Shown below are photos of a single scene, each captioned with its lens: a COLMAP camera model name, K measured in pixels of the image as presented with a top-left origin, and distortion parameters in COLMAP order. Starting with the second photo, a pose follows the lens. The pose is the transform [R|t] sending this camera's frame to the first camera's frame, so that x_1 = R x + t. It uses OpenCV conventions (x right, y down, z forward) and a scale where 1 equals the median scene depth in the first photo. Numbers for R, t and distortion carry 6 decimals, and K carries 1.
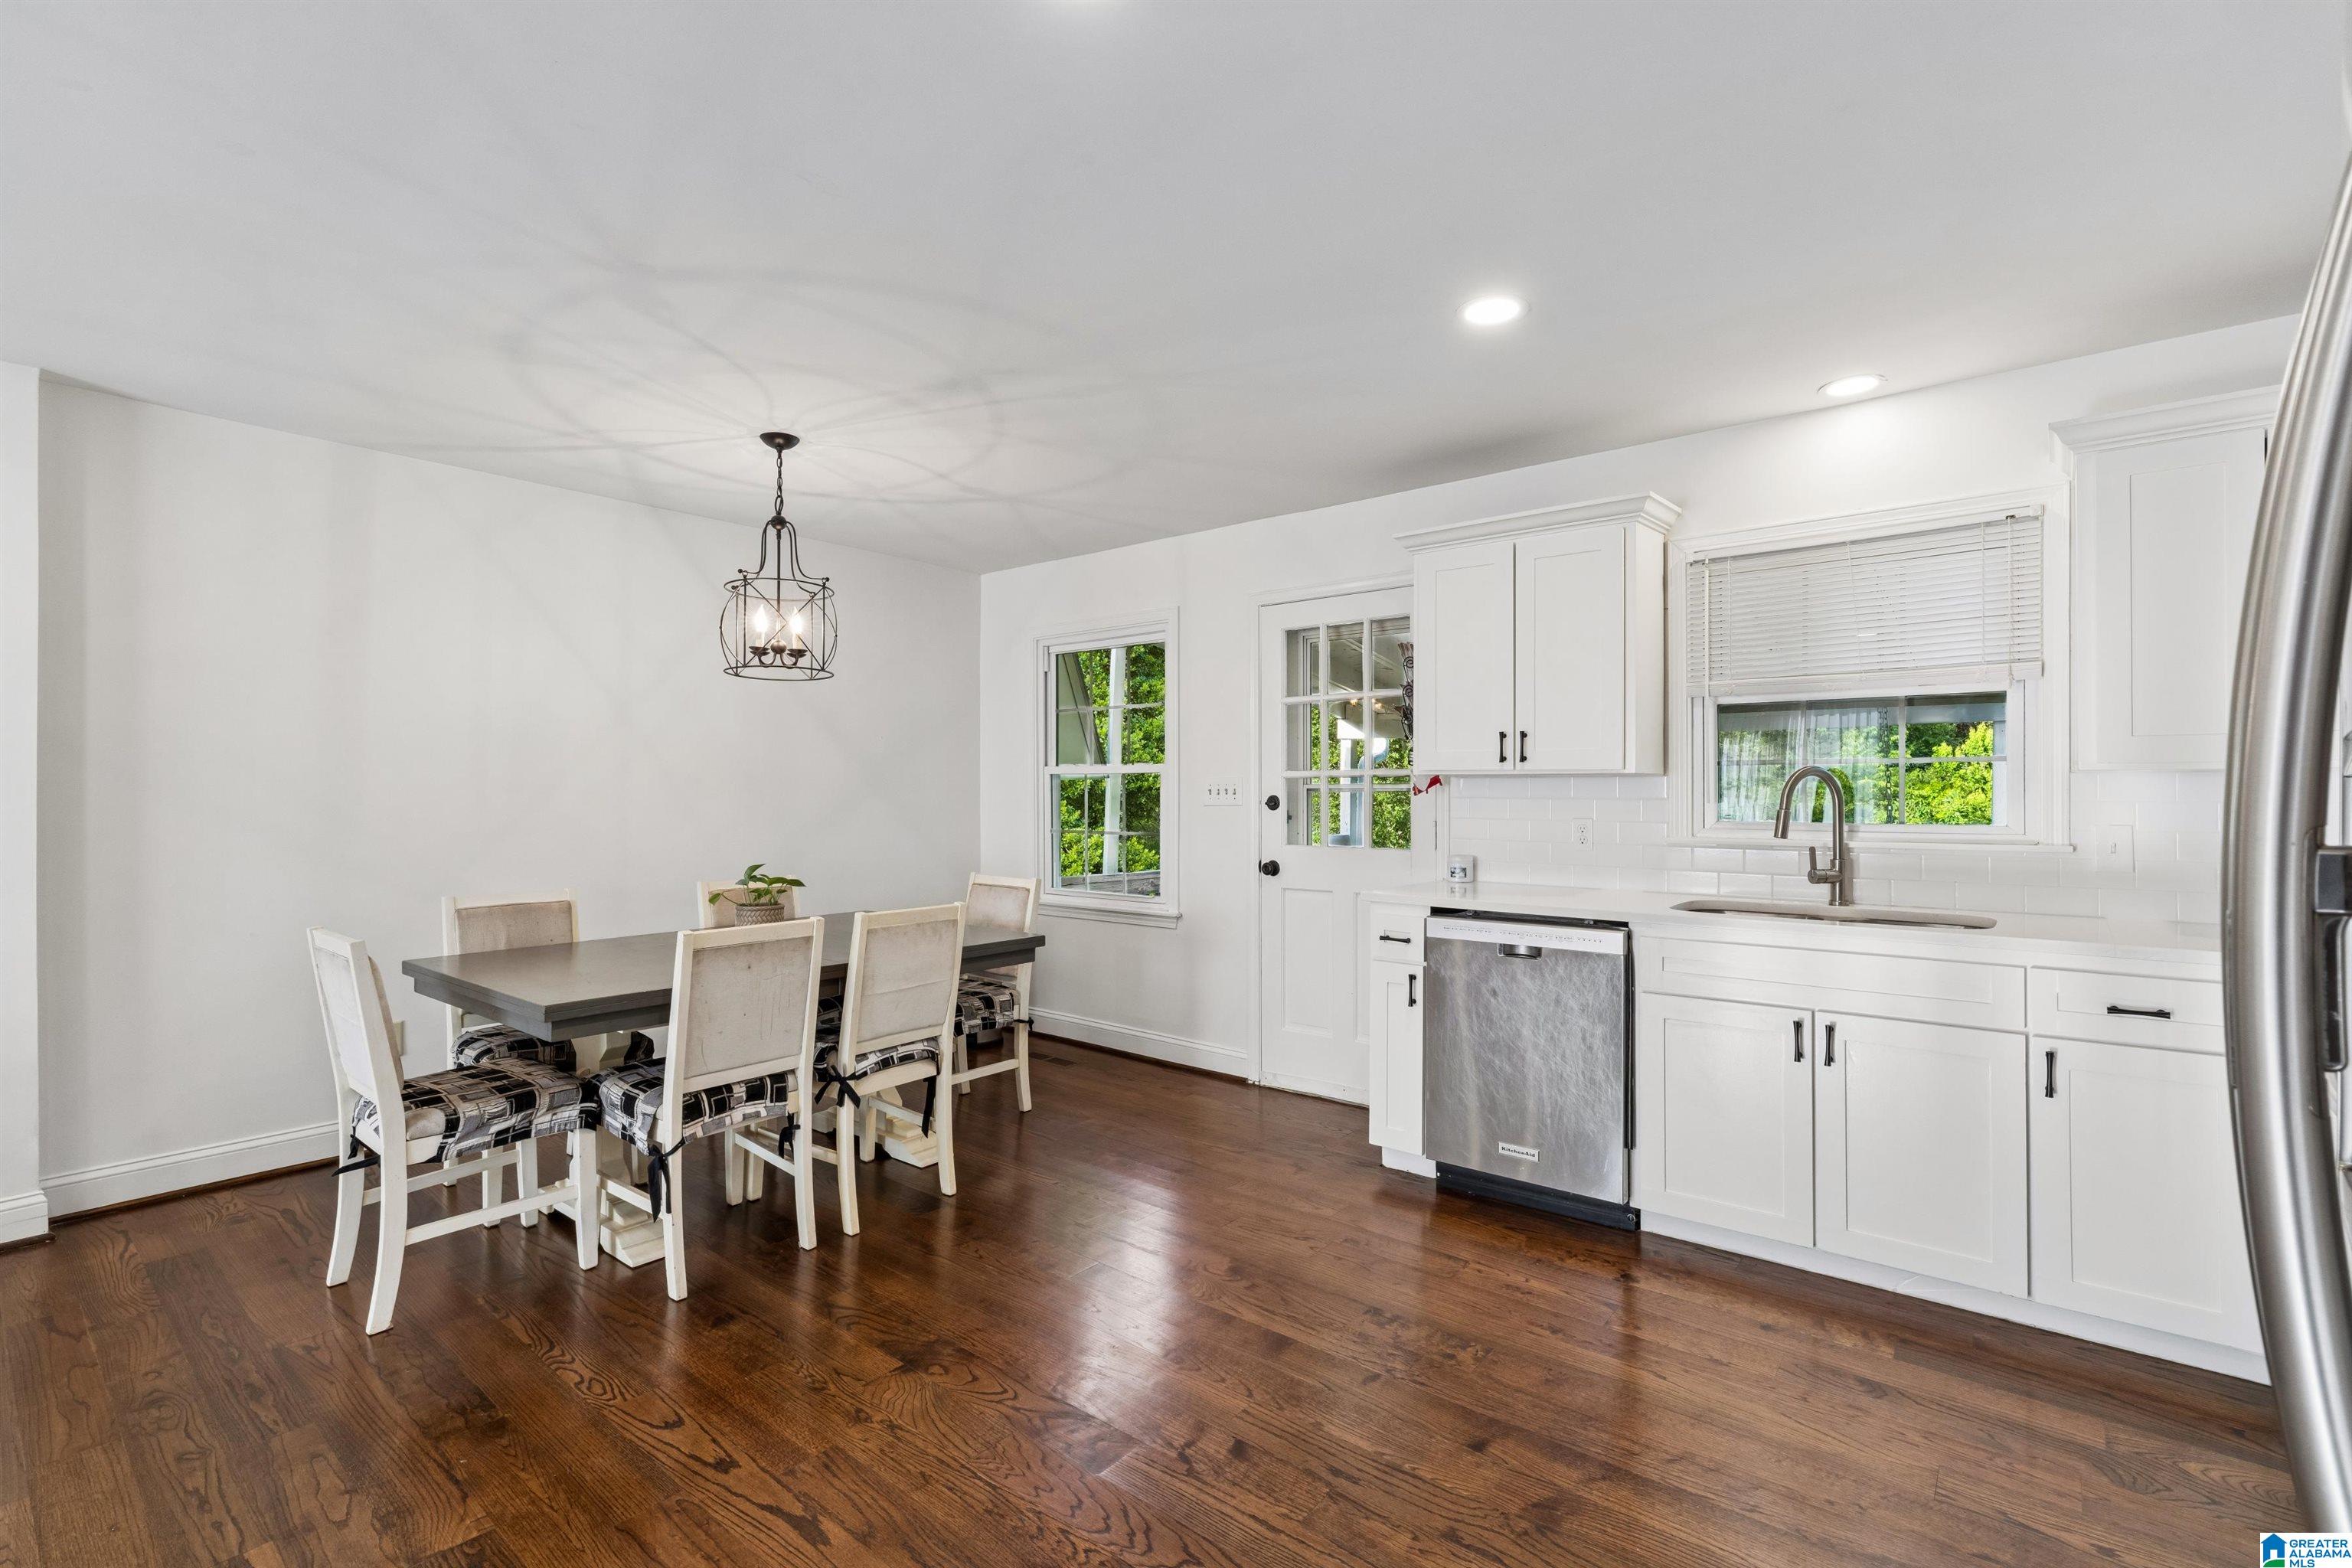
lens RADIAL K [[1065.1, 0, 1176.0], [0, 1065.1, 784.0], [0, 0, 1]] dist [-0.001515, -0.000497]
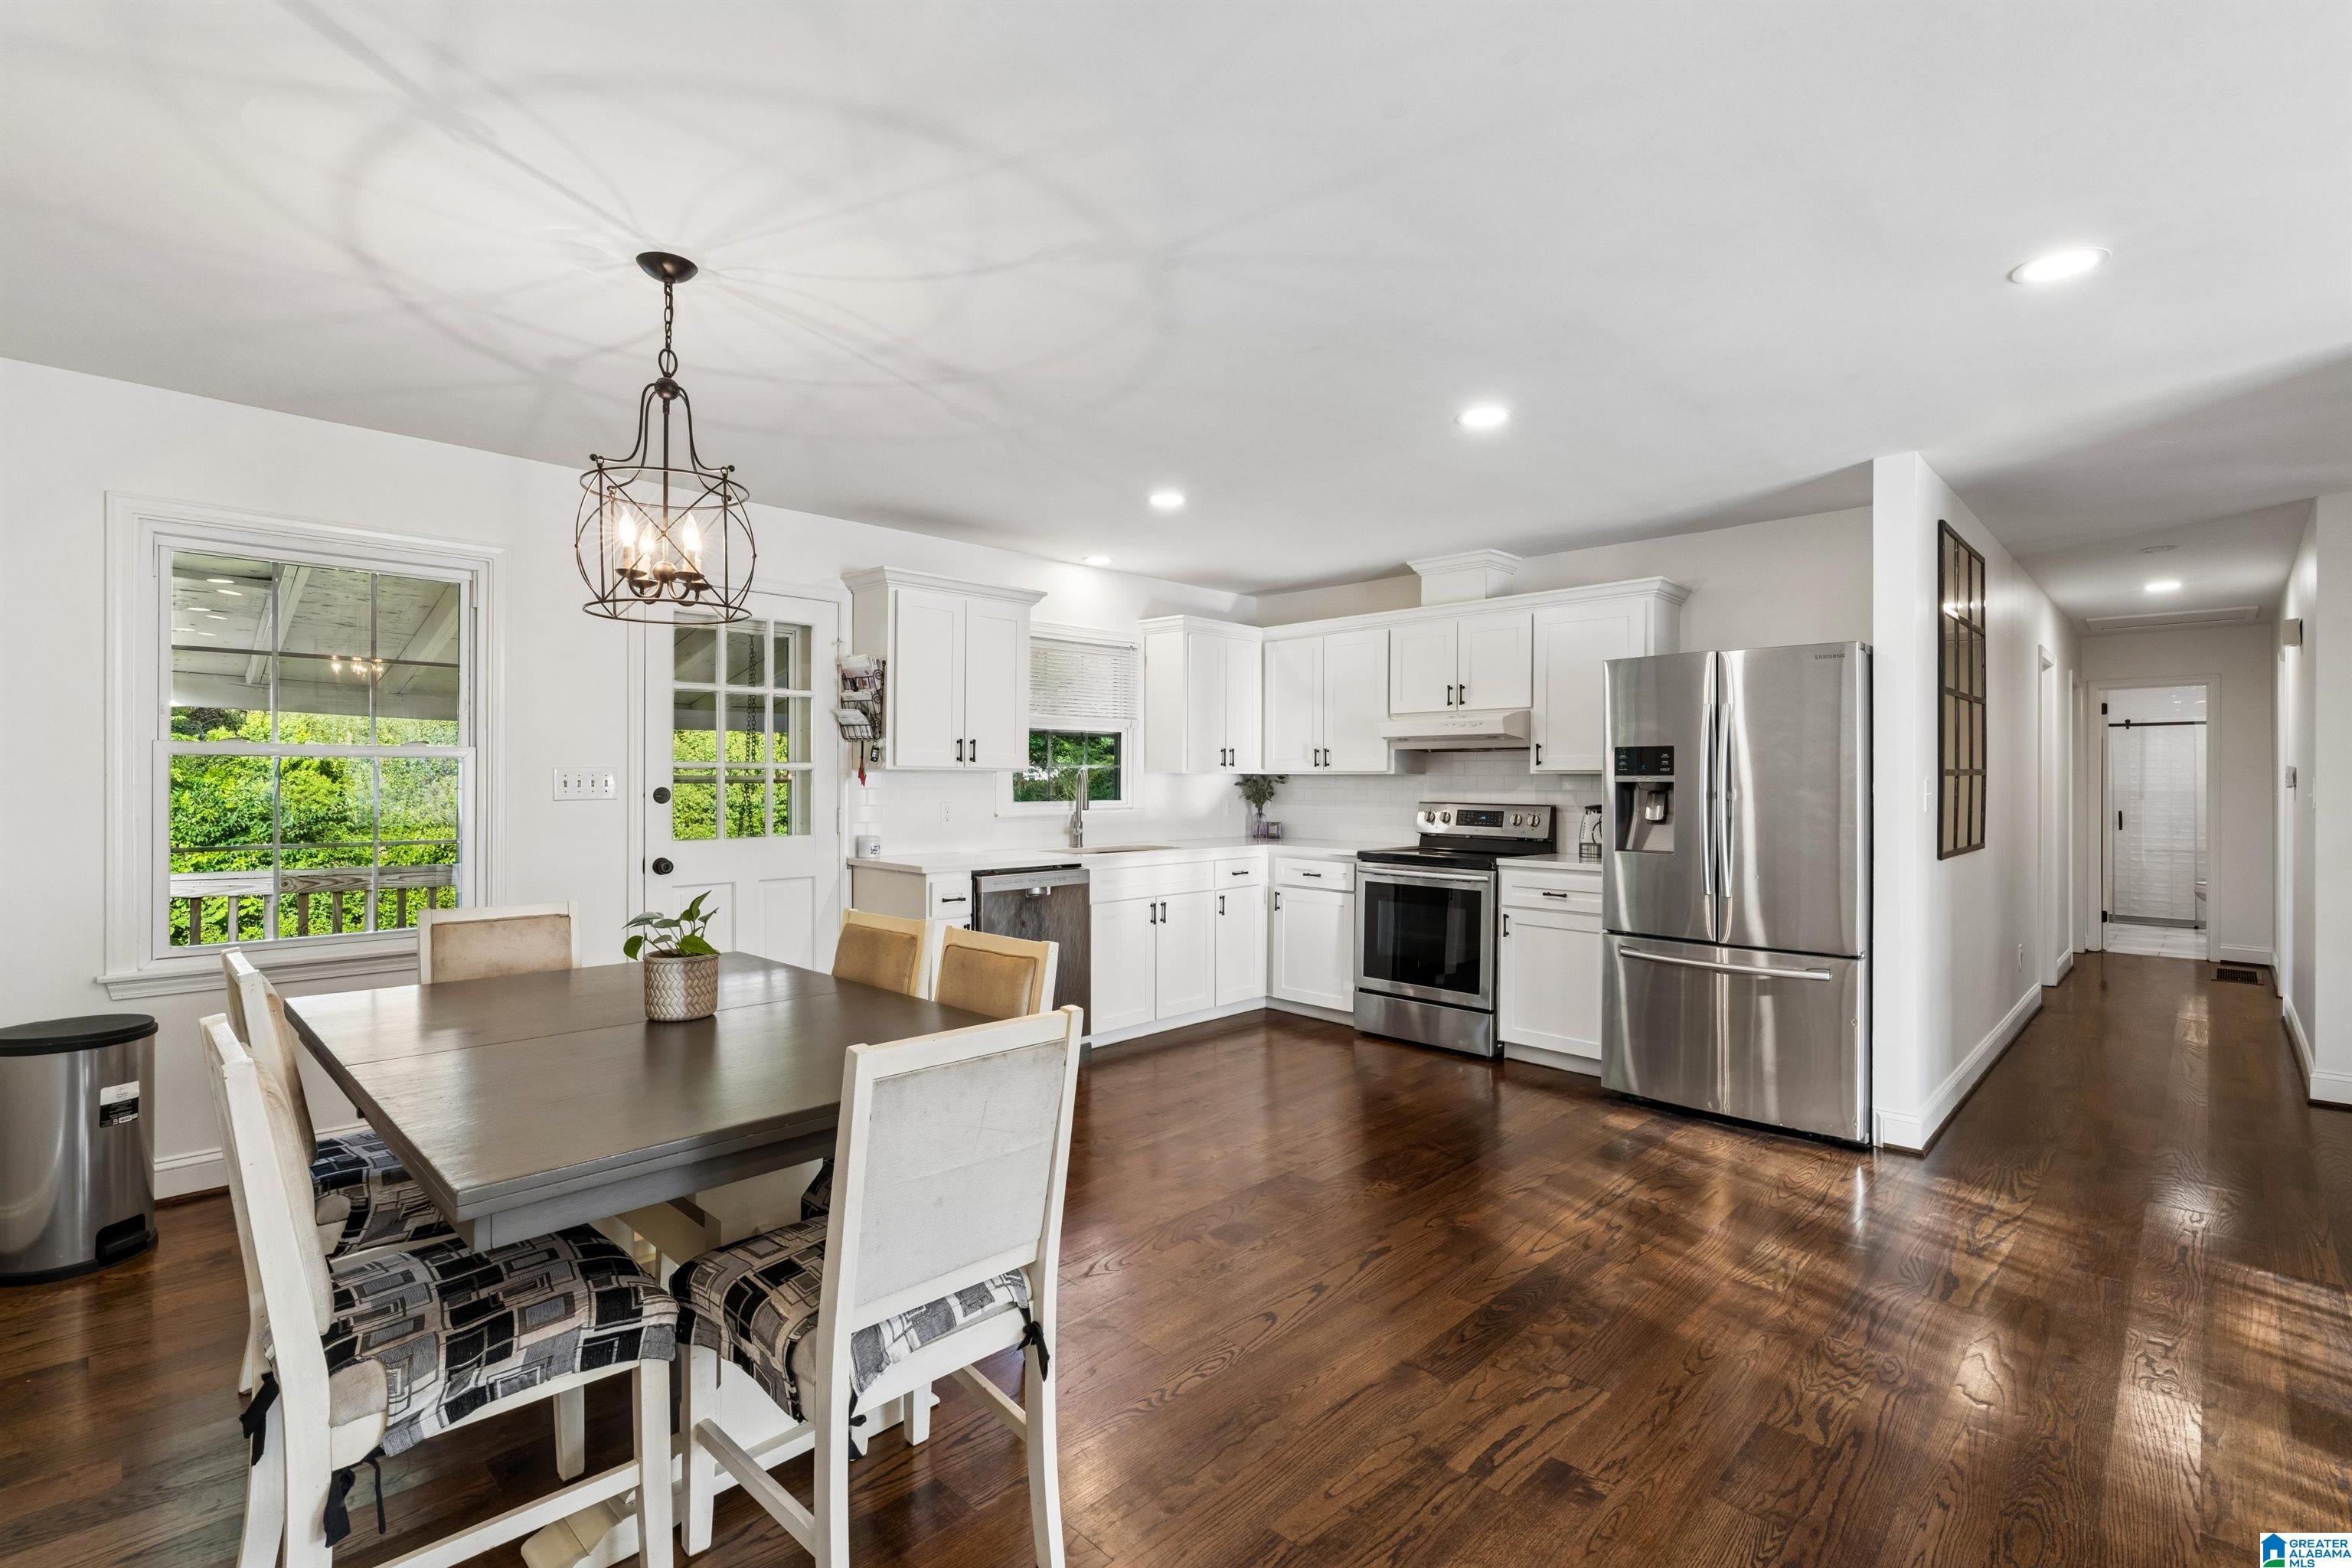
lens RADIAL K [[1065.1, 0, 1176.0], [0, 1065.1, 784.0], [0, 0, 1]] dist [-0.001515, -0.000497]
pose [[0.082944, -0.001619, 0.996553, -1.027353], [-0.009163, 0.999955, 0.002387, 0.001791], [-0.996512, -0.009330, 0.082925, 0.620490]]
